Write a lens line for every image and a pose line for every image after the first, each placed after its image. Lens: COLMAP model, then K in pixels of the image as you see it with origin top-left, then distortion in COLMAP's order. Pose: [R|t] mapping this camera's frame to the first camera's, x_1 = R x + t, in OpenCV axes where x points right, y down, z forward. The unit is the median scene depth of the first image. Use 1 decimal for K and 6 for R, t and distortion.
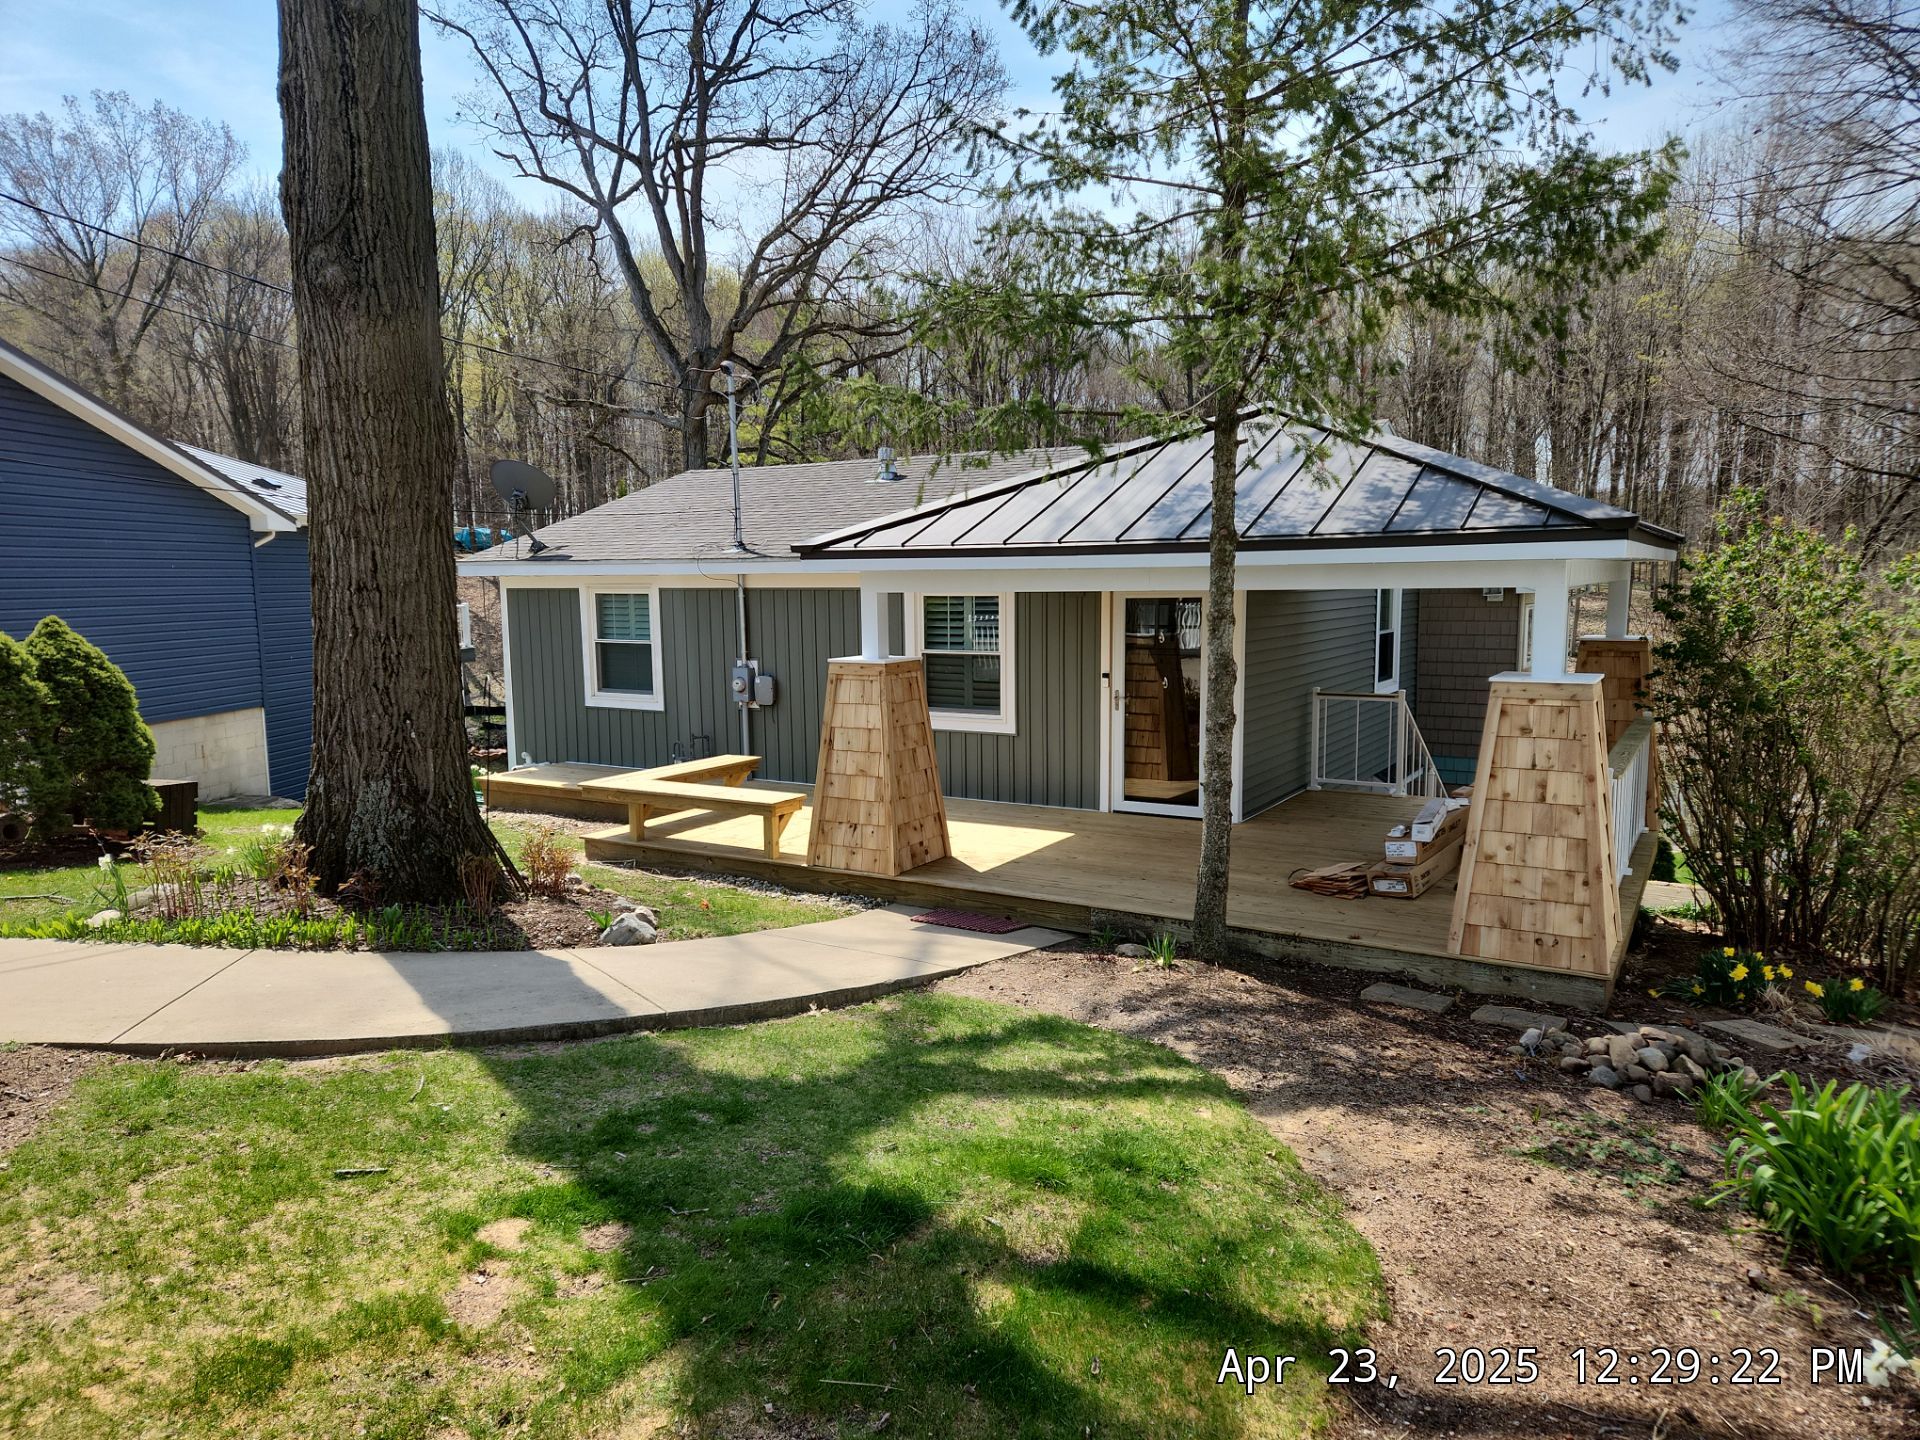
lens RADIAL K [[1281.3, 0, 958.2], [0, 1281.3, 717.4], [0, 0, 1]] dist [0.052094, -0.016012]
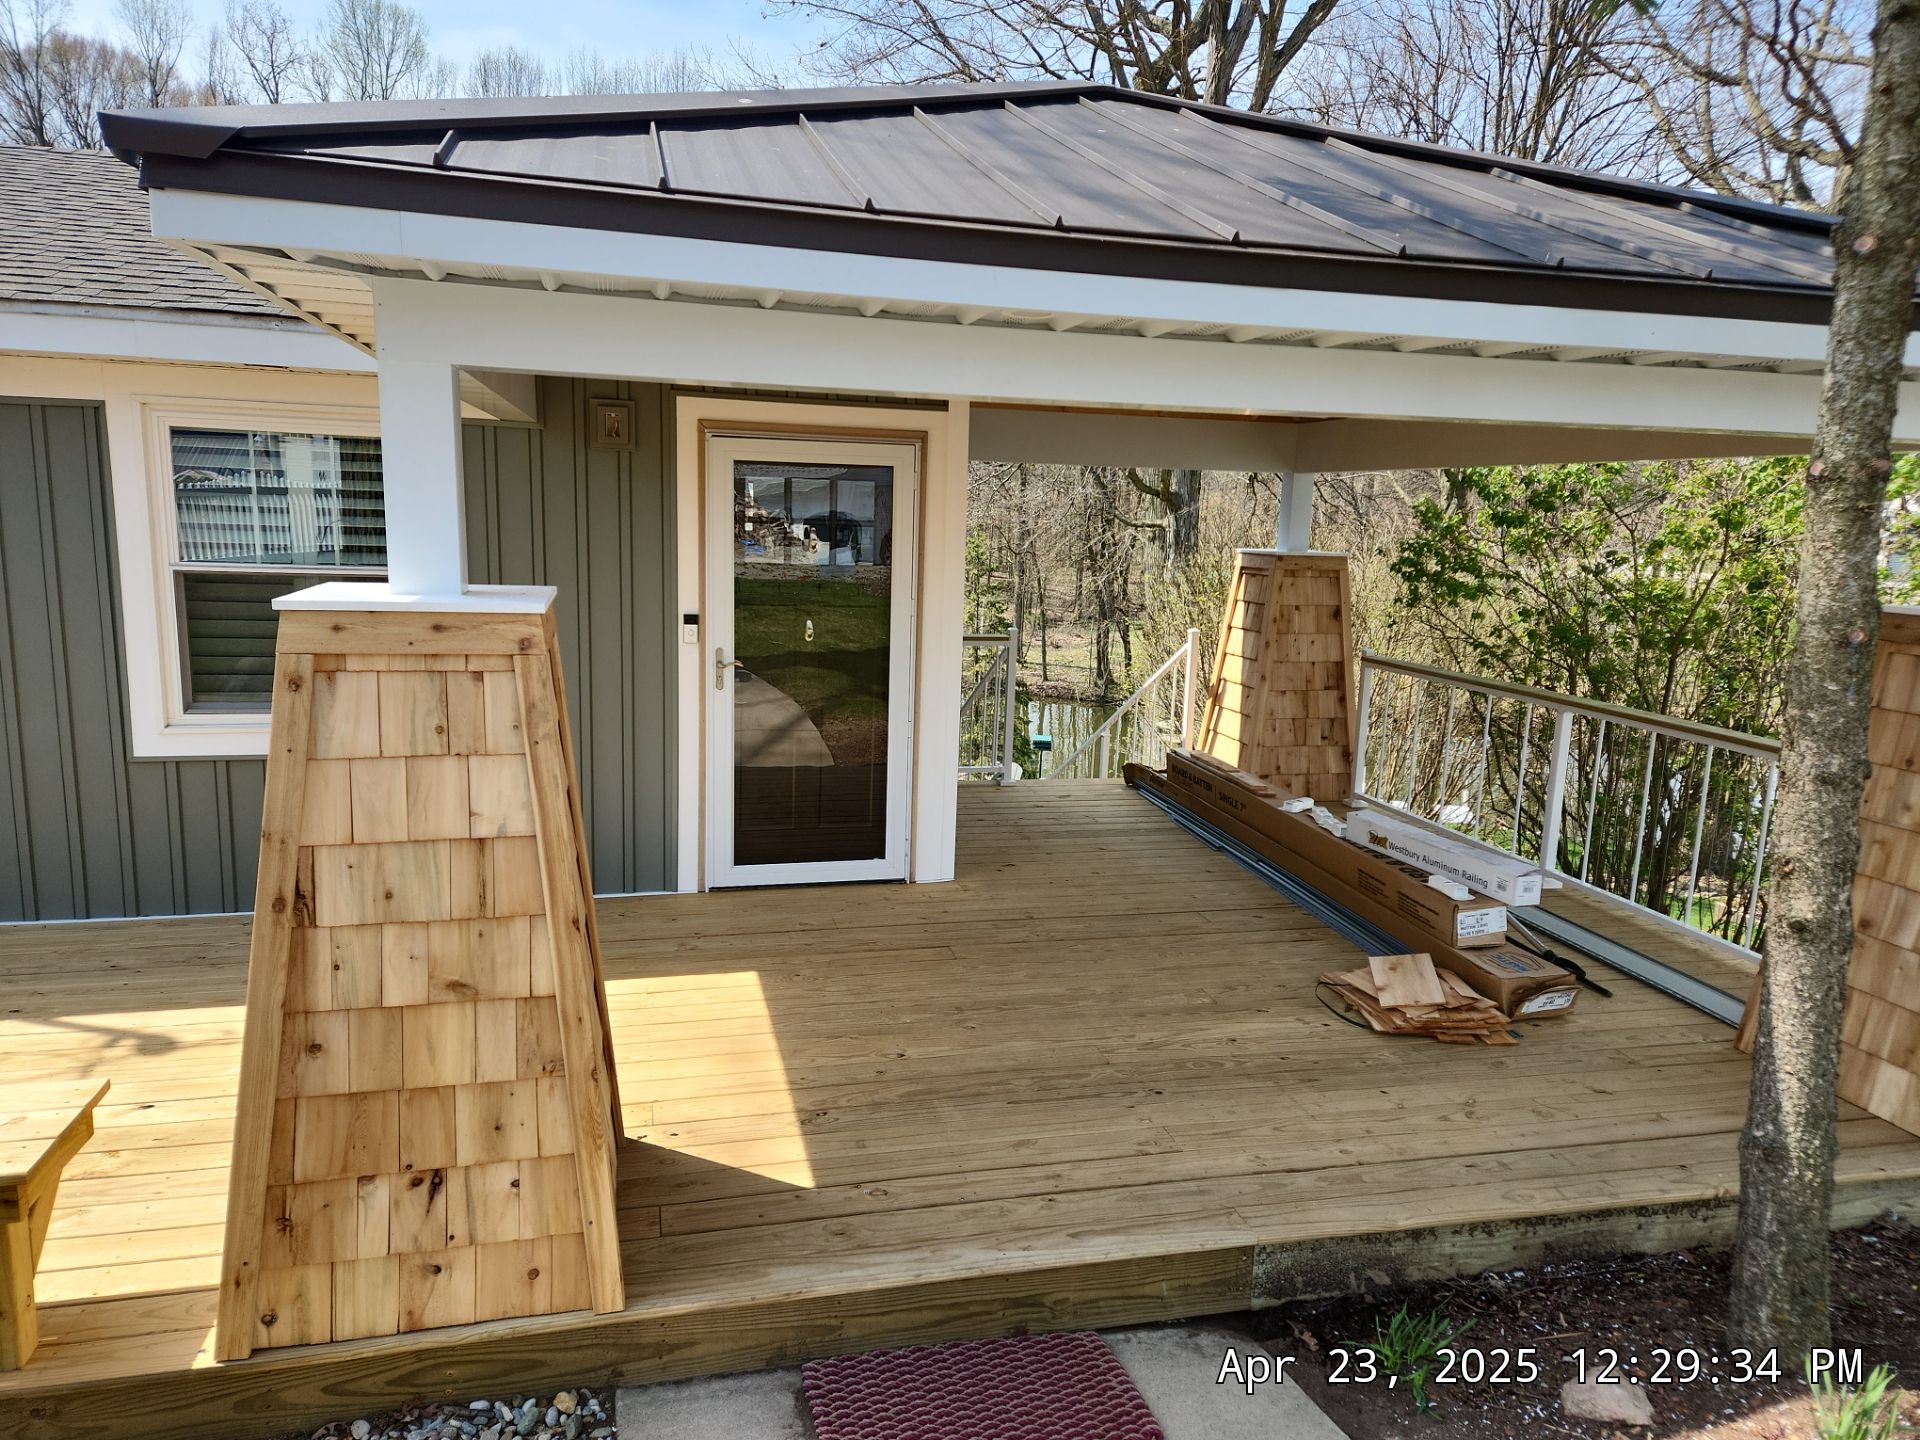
lens RADIAL K [[1281.3, 0, 949.7], [0, 1281.3, 722.5], [0, 0, 1]] dist [0.052094, -0.016012]
pose [[0.711851, -0.085553, 0.697100, -0.249905], [0.036657, 0.995726, 0.084769, -0.049420], [-0.701373, -0.034789, 0.711945, 0.920095]]
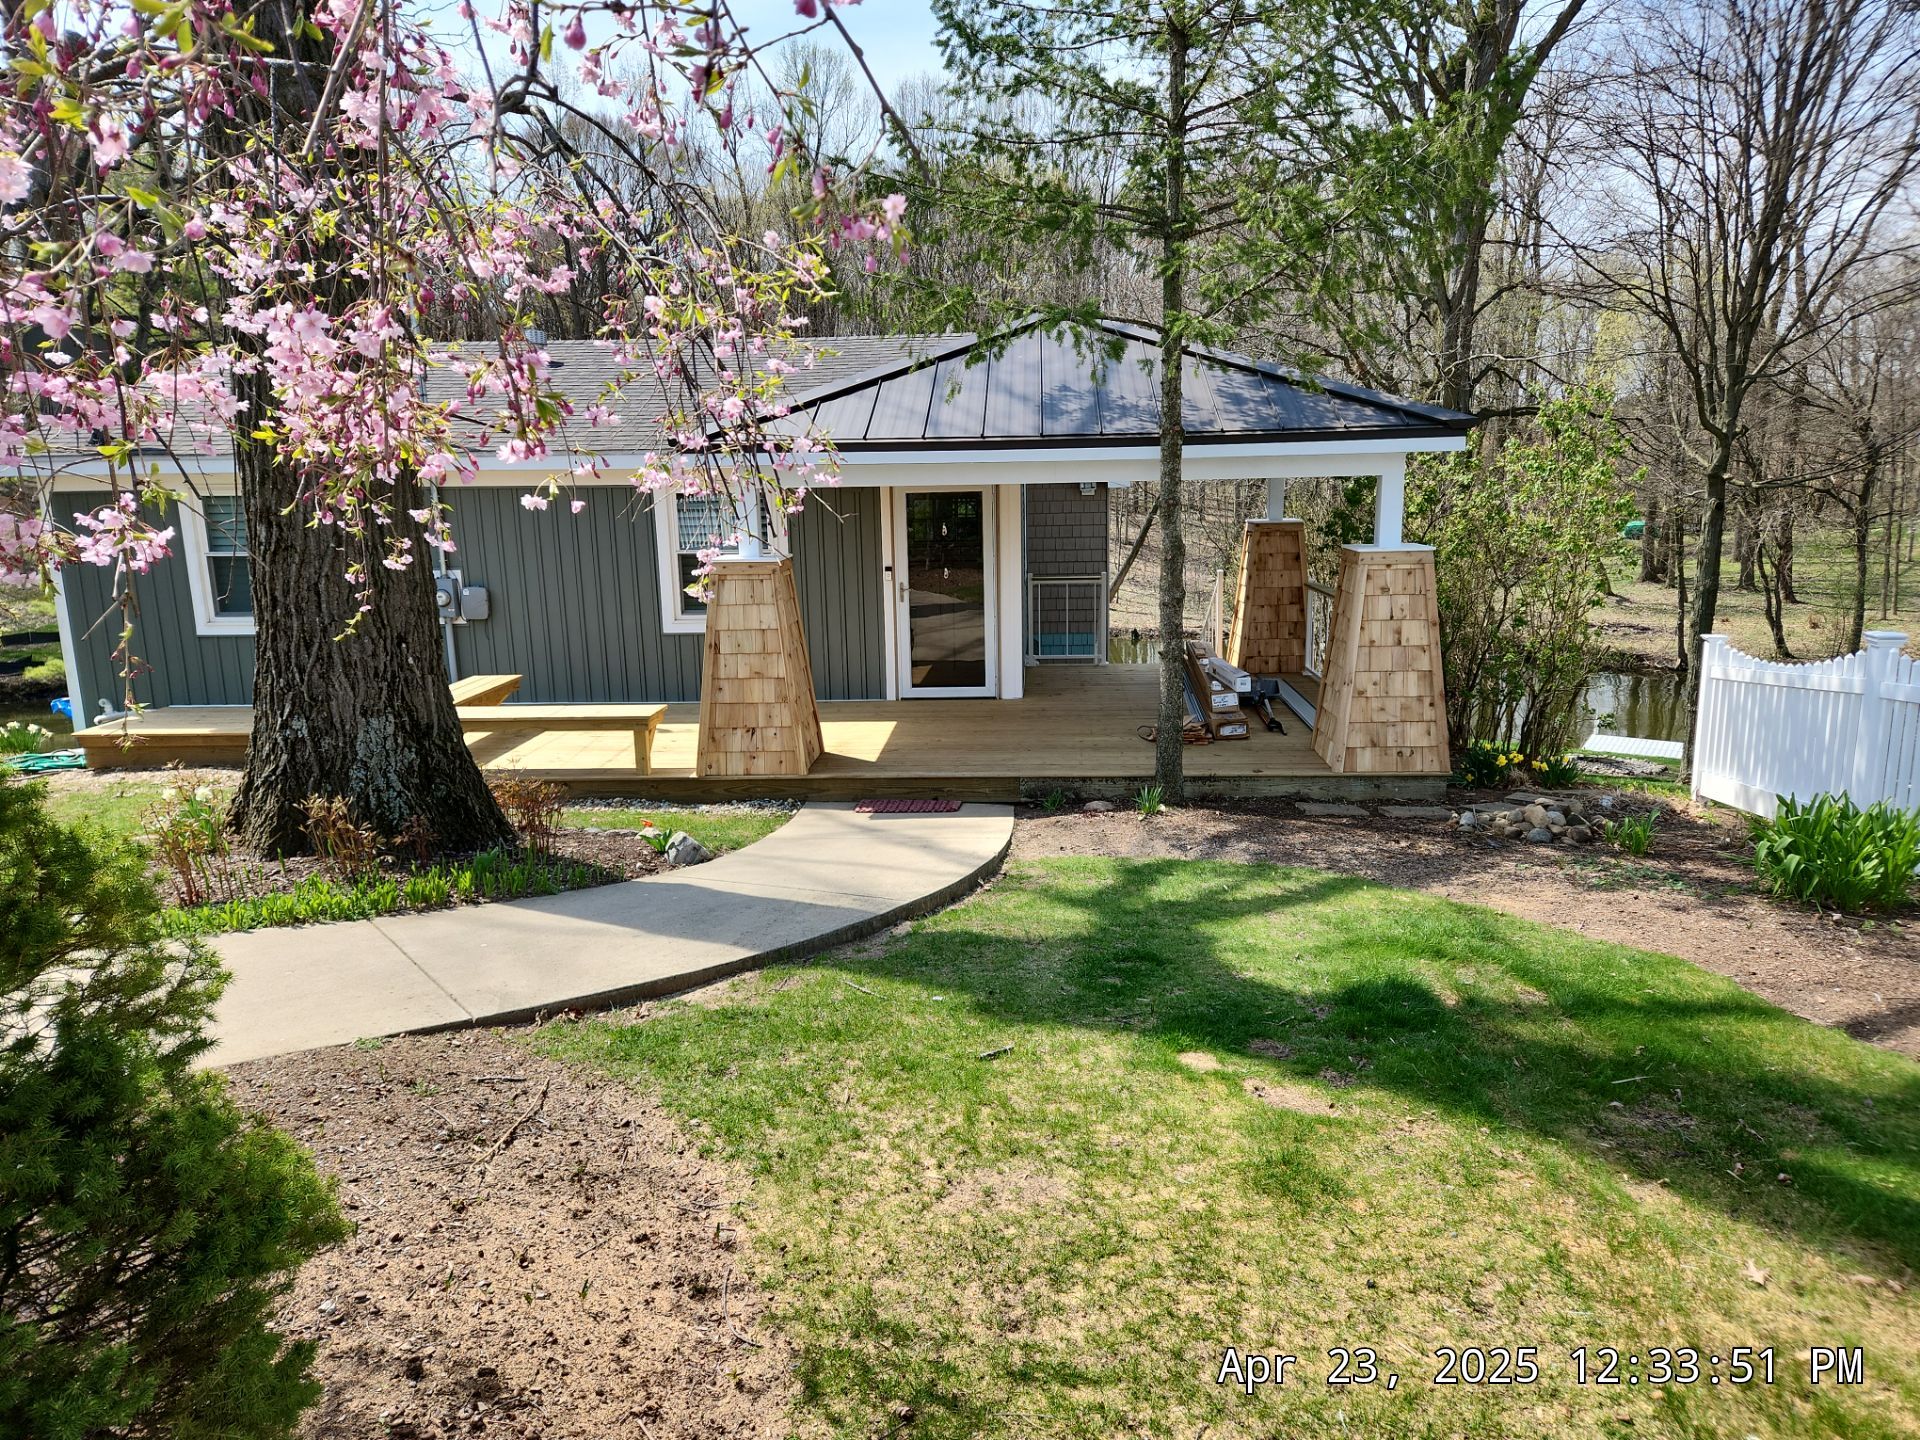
lens RADIAL K [[1281.3, 0, 990.6], [0, 1281.3, 714.1], [0, 0, 1]] dist [0.052094, -0.016012]
pose [[0.877918, -0.094592, 0.469375, -0.490243], [0.060481, 0.994348, 0.087264, -0.002144], [-0.474976, -0.048222, 0.878676, 0.068607]]
